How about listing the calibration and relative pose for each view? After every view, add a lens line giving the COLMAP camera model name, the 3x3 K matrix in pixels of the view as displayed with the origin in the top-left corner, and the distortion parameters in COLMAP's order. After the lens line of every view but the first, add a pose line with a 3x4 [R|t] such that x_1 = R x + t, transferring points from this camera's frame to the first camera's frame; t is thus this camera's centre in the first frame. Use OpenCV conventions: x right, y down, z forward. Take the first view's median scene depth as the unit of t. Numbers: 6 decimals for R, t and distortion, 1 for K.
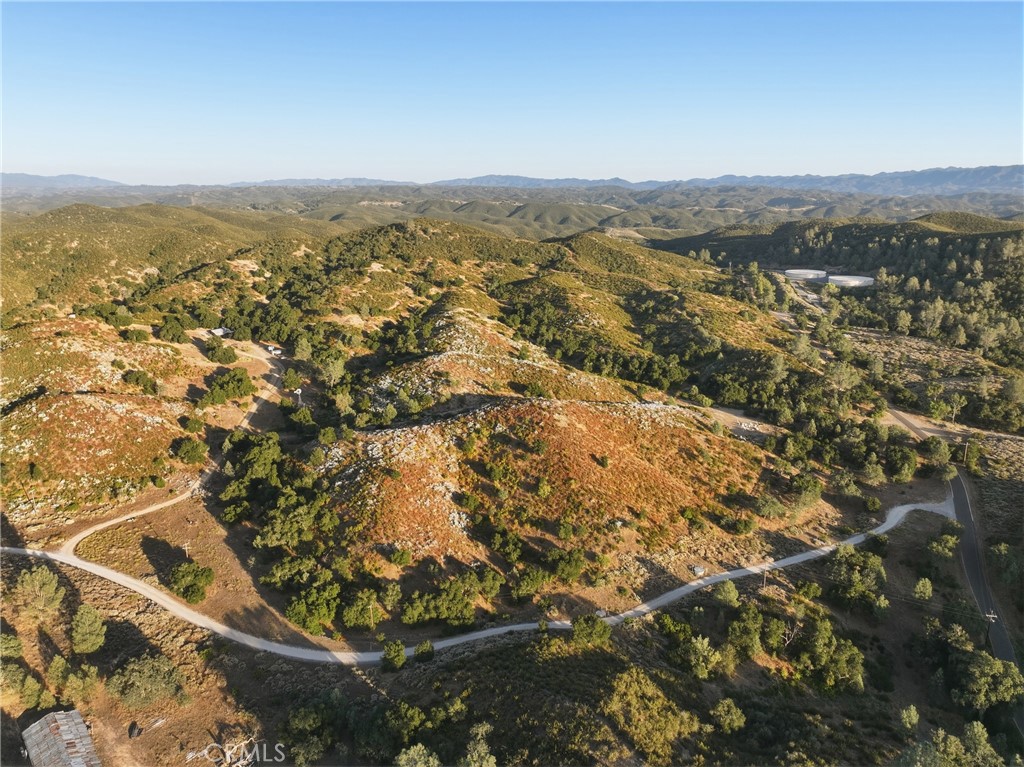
lens RADIAL K [[715.0, 0, 517.6], [0, 715.0, 381.0], [0, 0, 1]] dist [-0.002854, 0.020006]
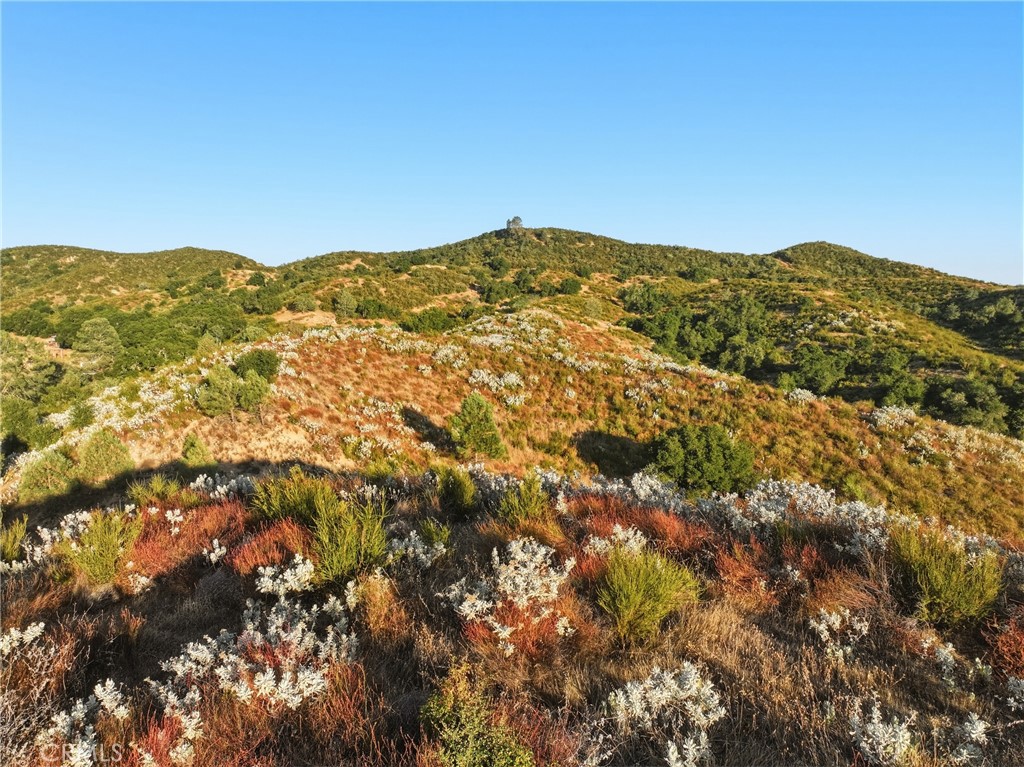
lens RADIAL K [[715.0, 0, 517.6], [0, 715.0, 381.0], [0, 0, 1]] dist [-0.002854, 0.020006]
pose [[0.968354, 0.025251, -0.248300, 0.021602], [-0.063156, 0.987281, -0.145903, 0.019157], [0.241457, 0.156967, 0.957632, 0.766584]]
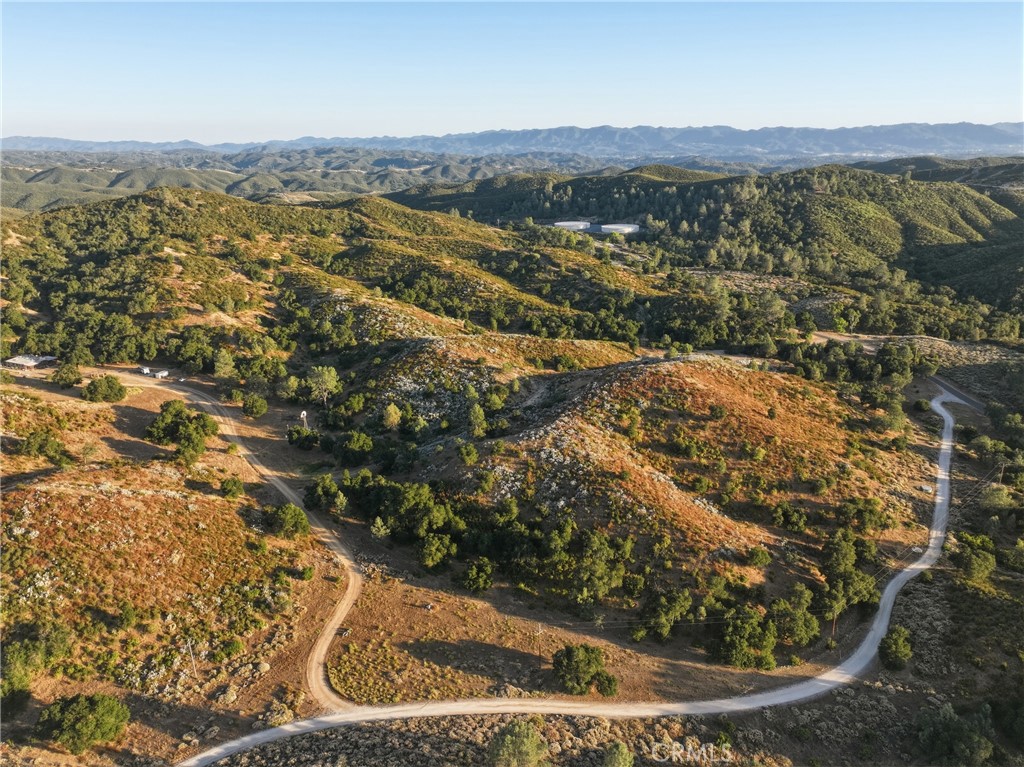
lens RADIAL K [[715.0, 0, 517.6], [0, 715.0, 381.0], [0, 0, 1]] dist [-0.002854, 0.020006]
pose [[0.849377, -0.173952, 0.498297, -0.464398], [0.149737, 0.984754, 0.088535, -0.051451], [-0.506101, -0.000586, 0.862474, 0.218630]]
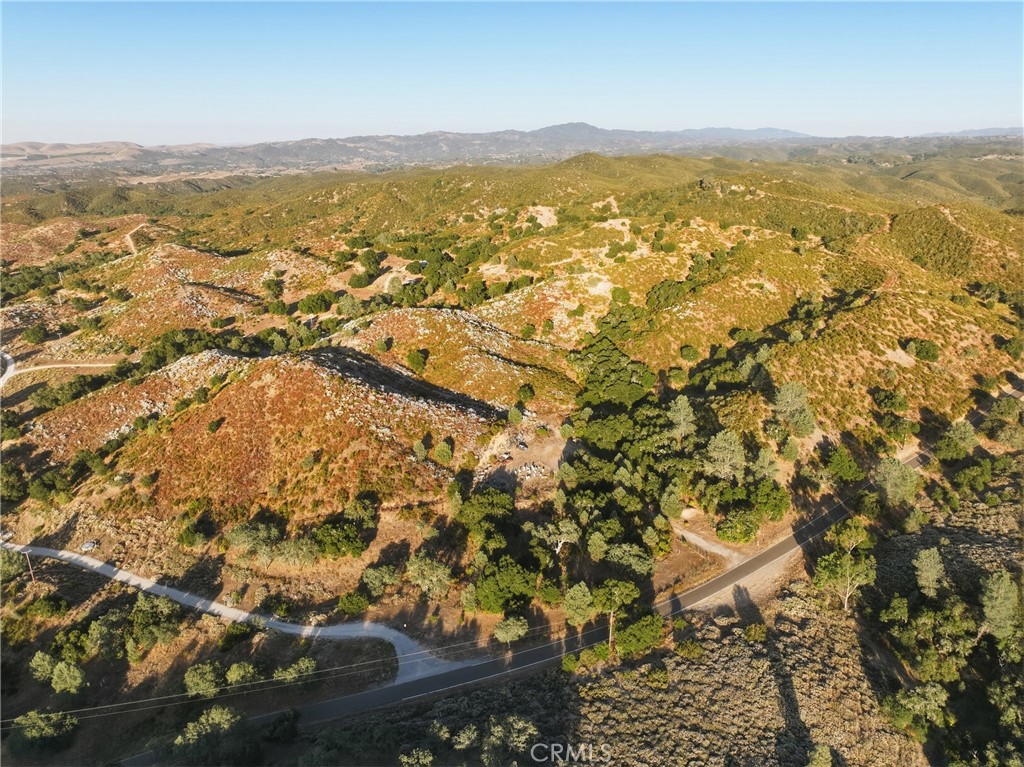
lens RADIAL K [[715.0, 0, 517.6], [0, 715.0, 381.0], [0, 0, 1]] dist [-0.002854, 0.020006]
pose [[0.646531, 0.243484, -0.722989, 0.728302], [-0.198739, 0.968733, 0.148522, -0.115234], [0.736546, 0.047662, 0.674706, 0.452121]]
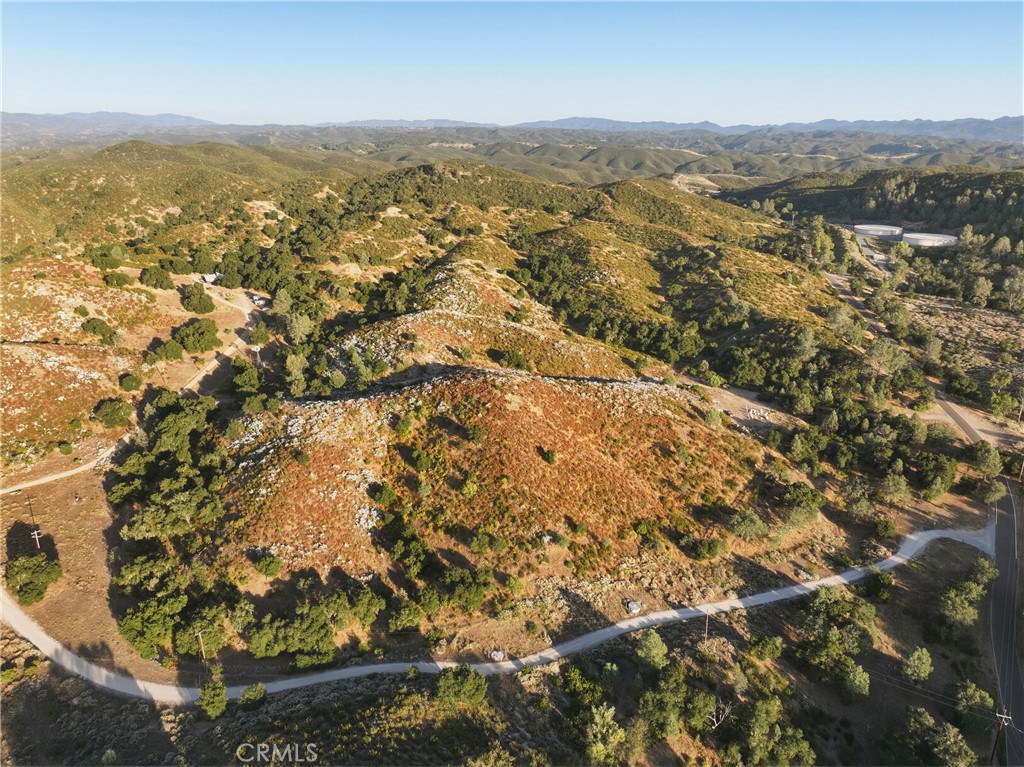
lens RADIAL K [[715.0, 0, 517.6], [0, 715.0, 381.0], [0, 0, 1]] dist [-0.002854, 0.020006]
pose [[0.993615, 0.046537, -0.102776, 0.113869], [-0.038946, 0.996447, 0.074670, -0.024555], [0.105886, -0.070190, 0.991898, 0.122650]]
